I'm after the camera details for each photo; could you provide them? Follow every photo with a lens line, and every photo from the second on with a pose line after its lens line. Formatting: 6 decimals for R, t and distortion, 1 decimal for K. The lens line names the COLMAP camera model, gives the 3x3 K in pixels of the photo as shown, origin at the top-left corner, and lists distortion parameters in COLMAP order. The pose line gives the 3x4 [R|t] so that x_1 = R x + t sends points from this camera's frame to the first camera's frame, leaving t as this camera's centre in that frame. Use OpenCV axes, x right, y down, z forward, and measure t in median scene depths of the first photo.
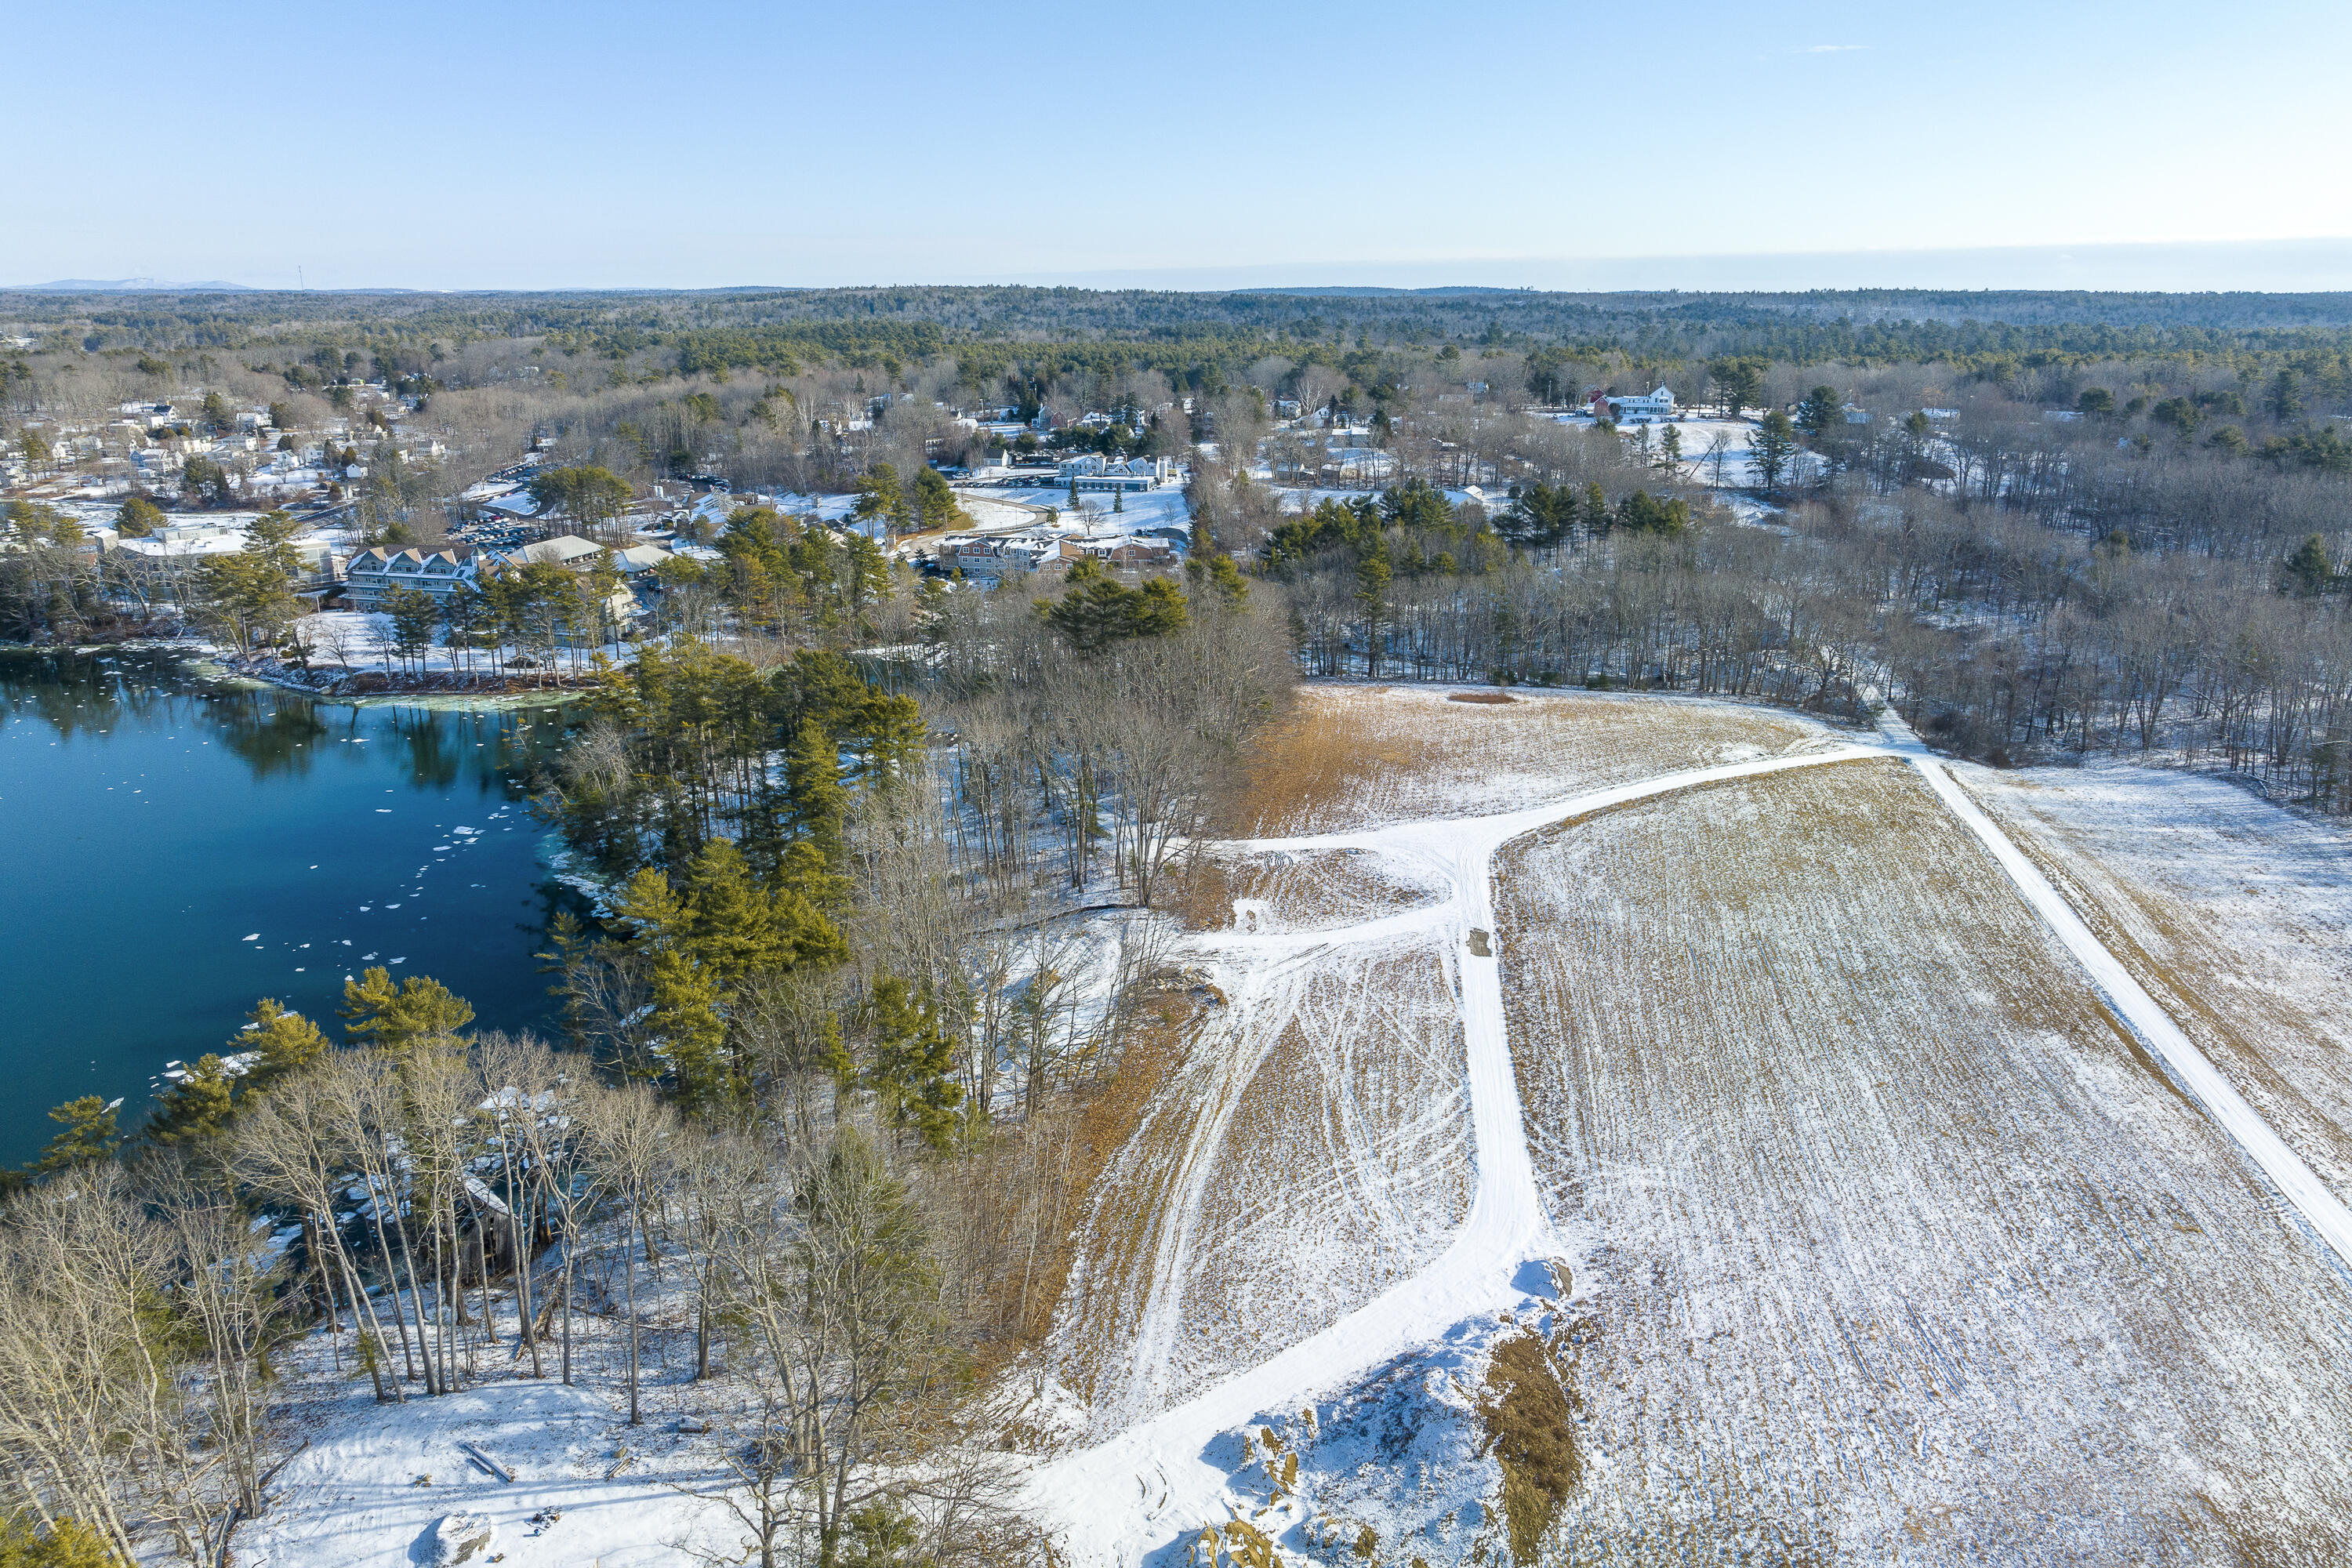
lens RADIAL K [[1619.7, 0, 1161.1], [0, 1619.7, 787.1], [0, 0, 1]] dist [-0.012884, 0.009384]
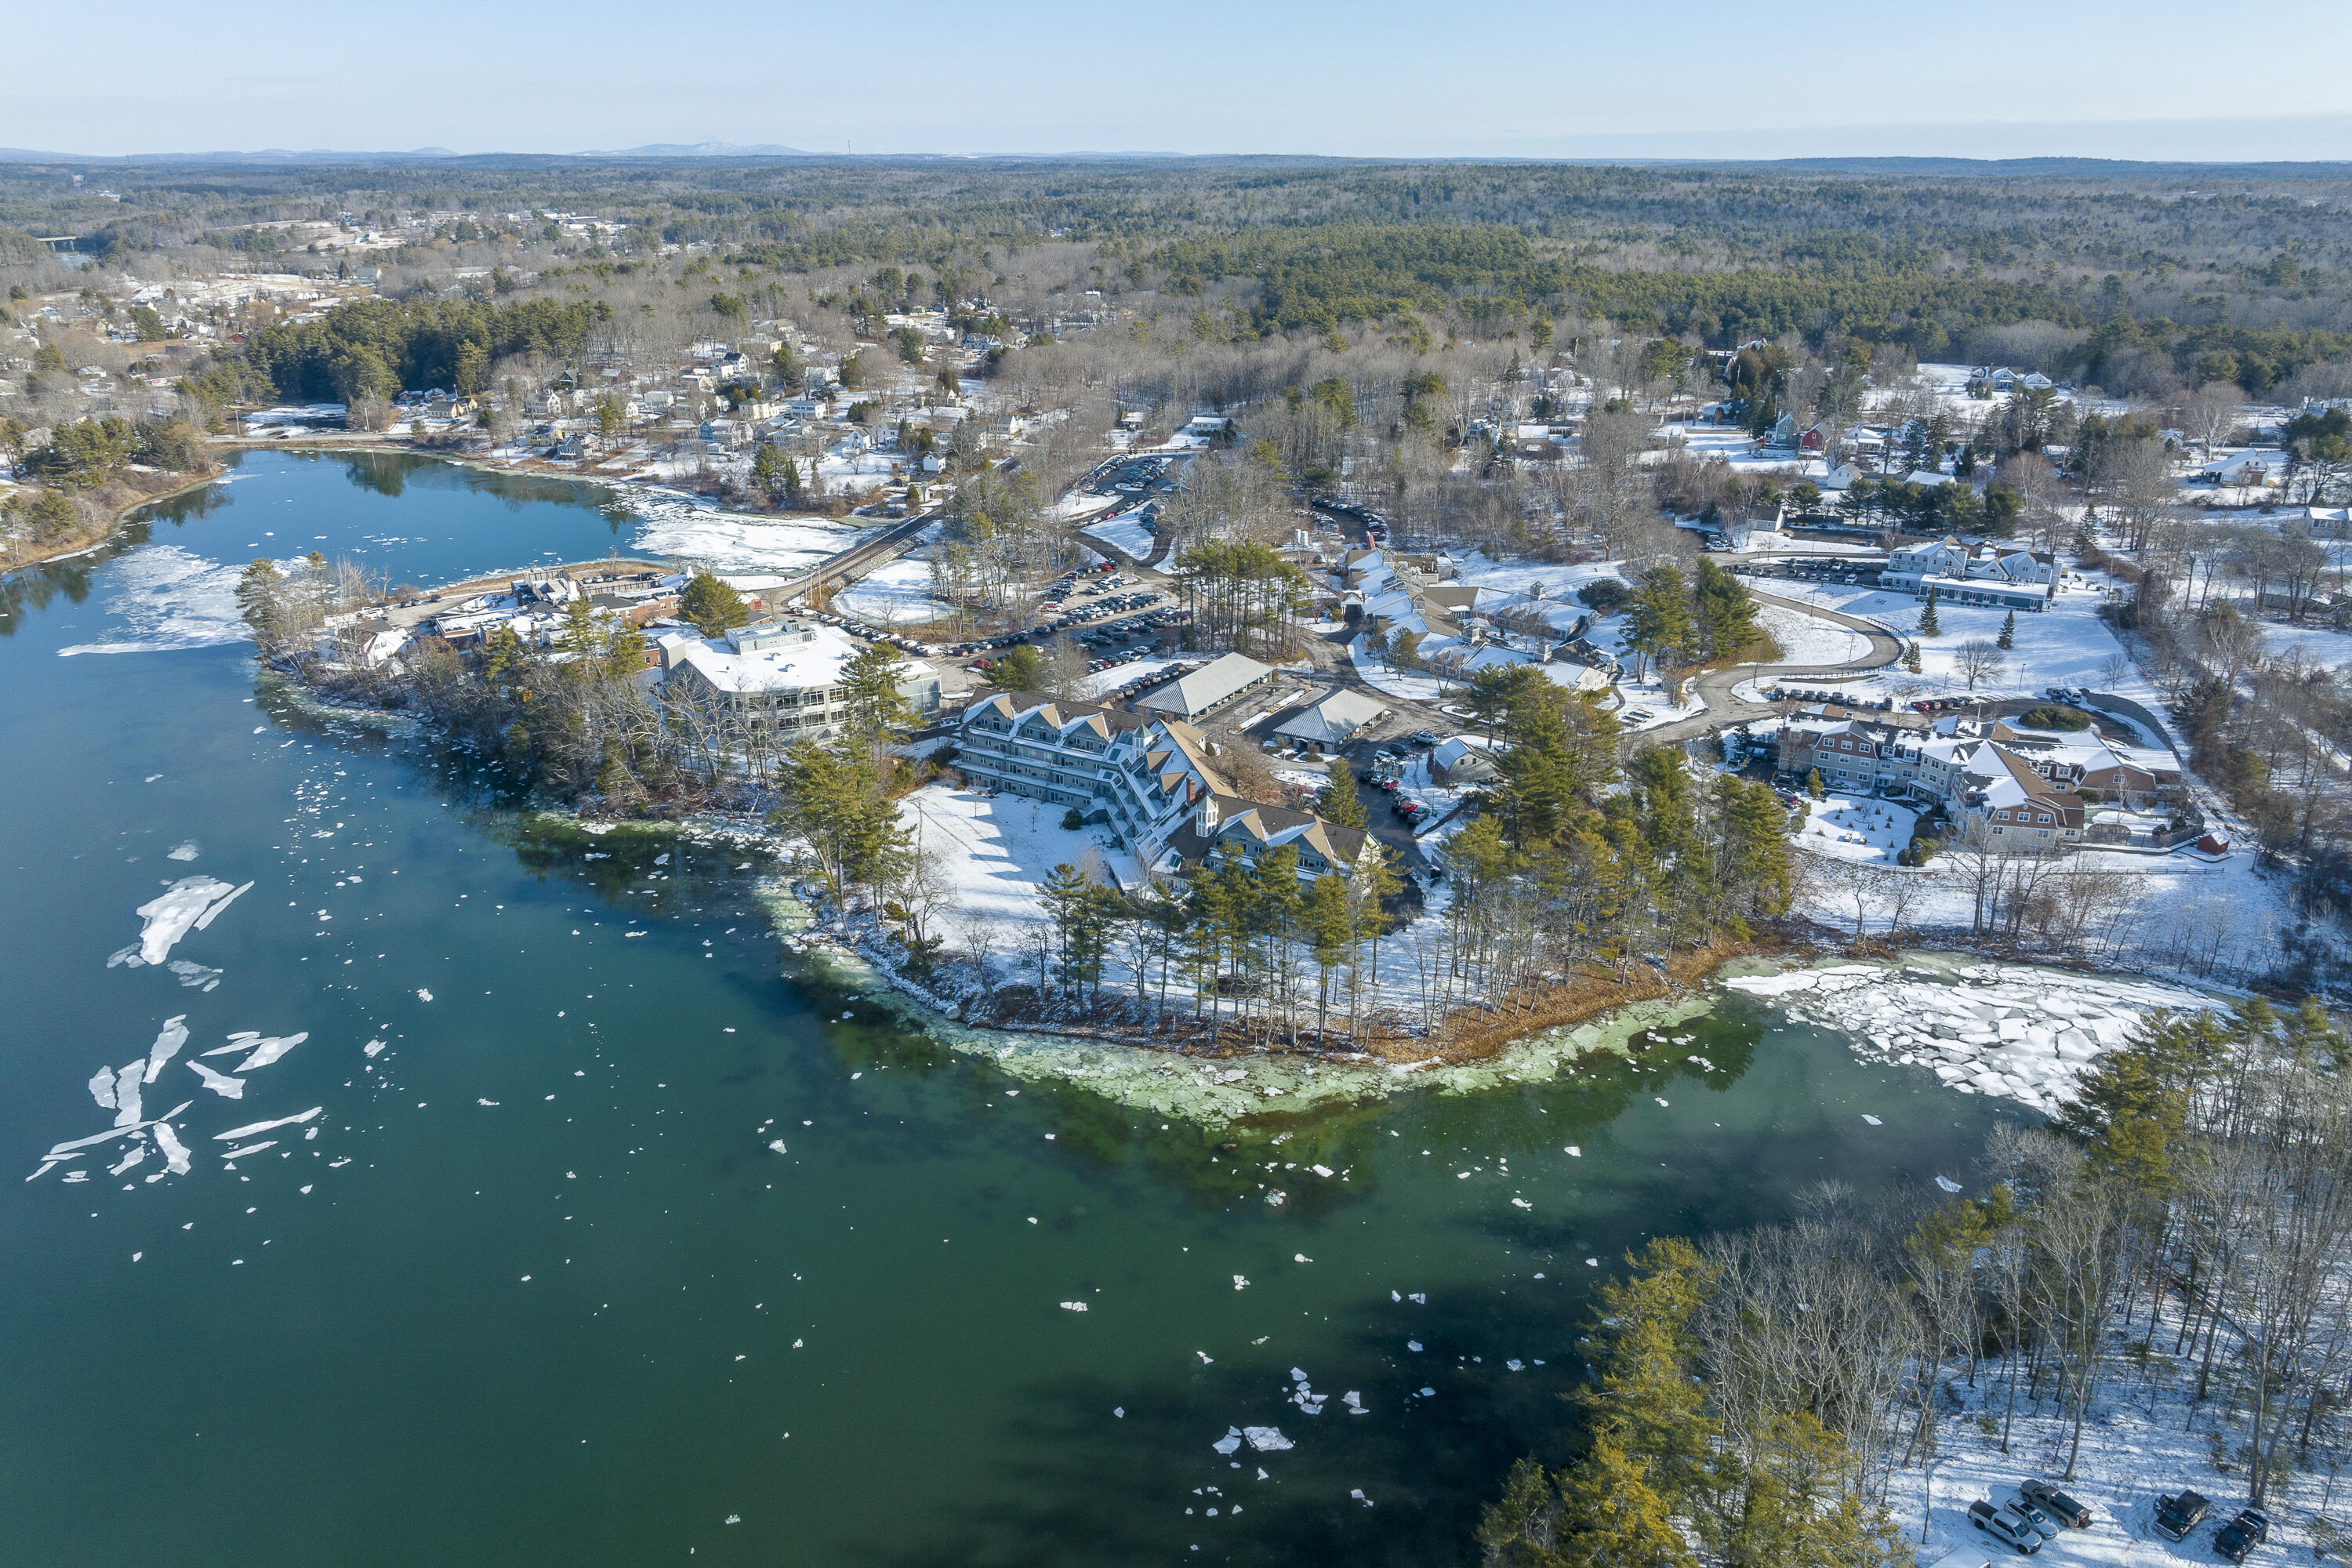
lens RADIAL K [[1619.7, 0, 1183.9], [0, 1619.7, 780.5], [0, 0, 1]] dist [-0.012884, 0.009384]
pose [[0.961659, 0.096226, -0.256814, -0.132912], [-0.077639, 0.993638, 0.081583, -0.107881], [0.263030, -0.058517, 0.963011, 0.196561]]
